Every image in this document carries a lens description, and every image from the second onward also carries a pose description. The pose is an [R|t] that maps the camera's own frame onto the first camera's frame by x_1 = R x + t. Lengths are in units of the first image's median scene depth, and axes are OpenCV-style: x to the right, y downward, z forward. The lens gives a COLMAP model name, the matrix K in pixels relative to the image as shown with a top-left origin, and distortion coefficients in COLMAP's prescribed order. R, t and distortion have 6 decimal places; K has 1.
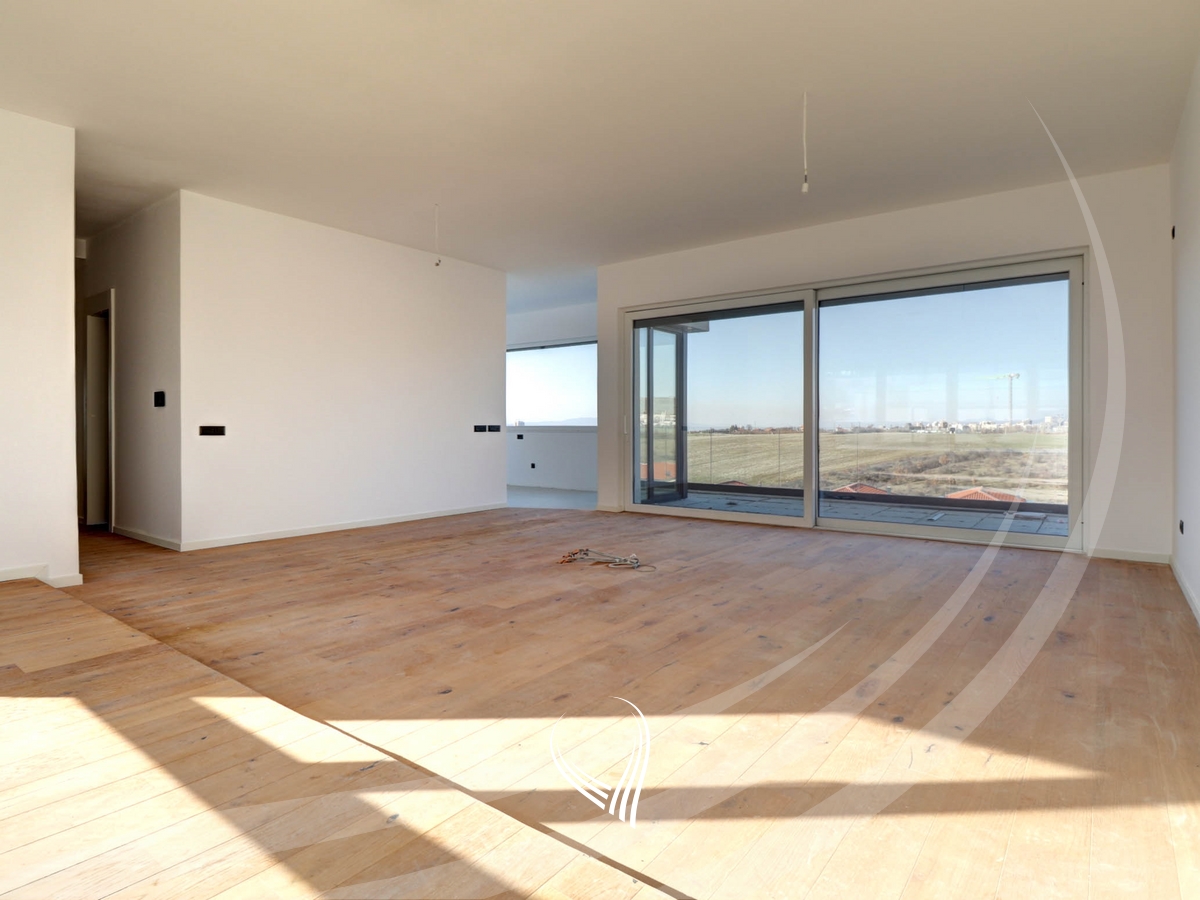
lens RADIAL K [[661.7, 0, 675.2], [0, 661.7, 417.3], [0, 0, 1]] dist [0.002389, -0.019013]
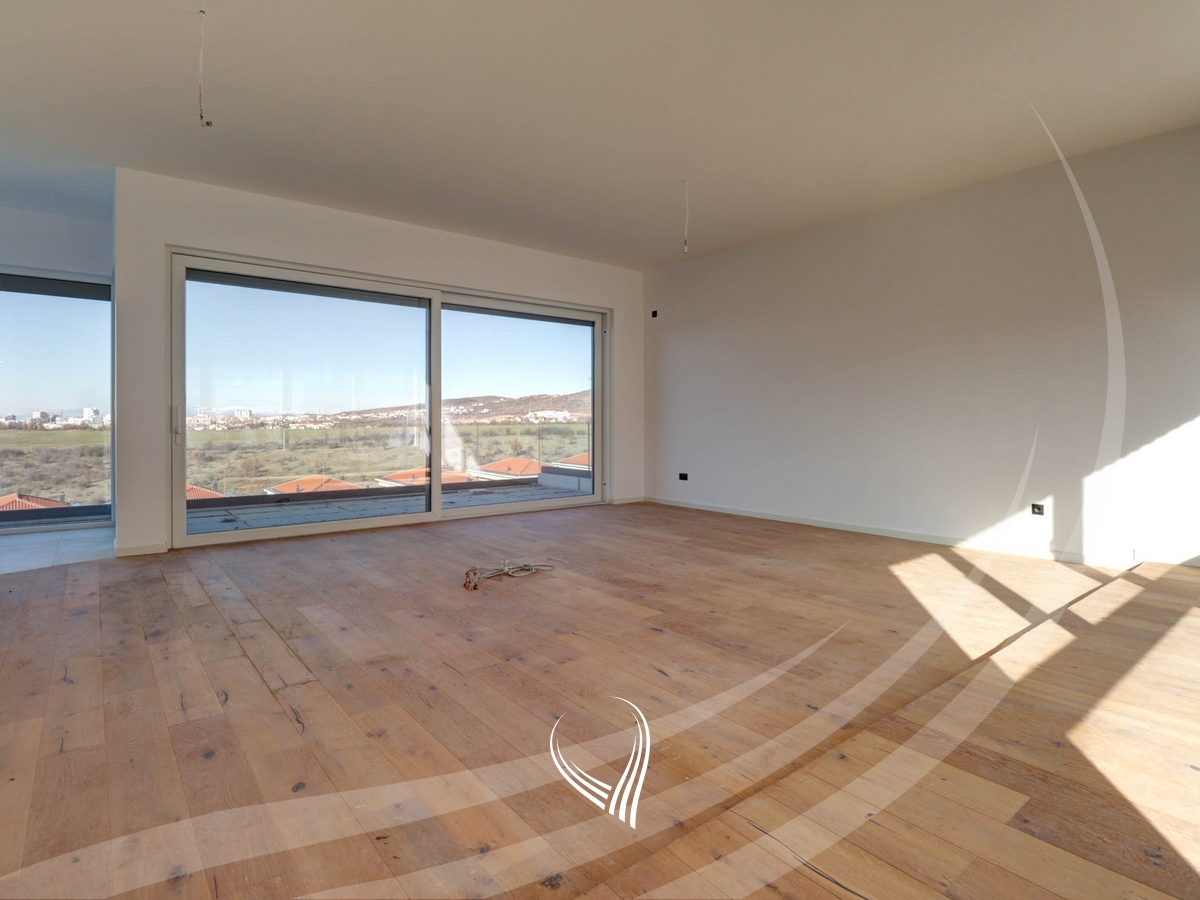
lens RADIAL K [[625.1, 0, 600.4], [0, 625.1, 439.1], [0, 0, 1]] dist [0.000789, -0.013946]
pose [[0.294549, -0.026320, 0.955274, -0.656733], [-0.012764, 0.999423, 0.031472, 0.004584], [-0.955551, -0.021463, 0.294043, 0.471500]]
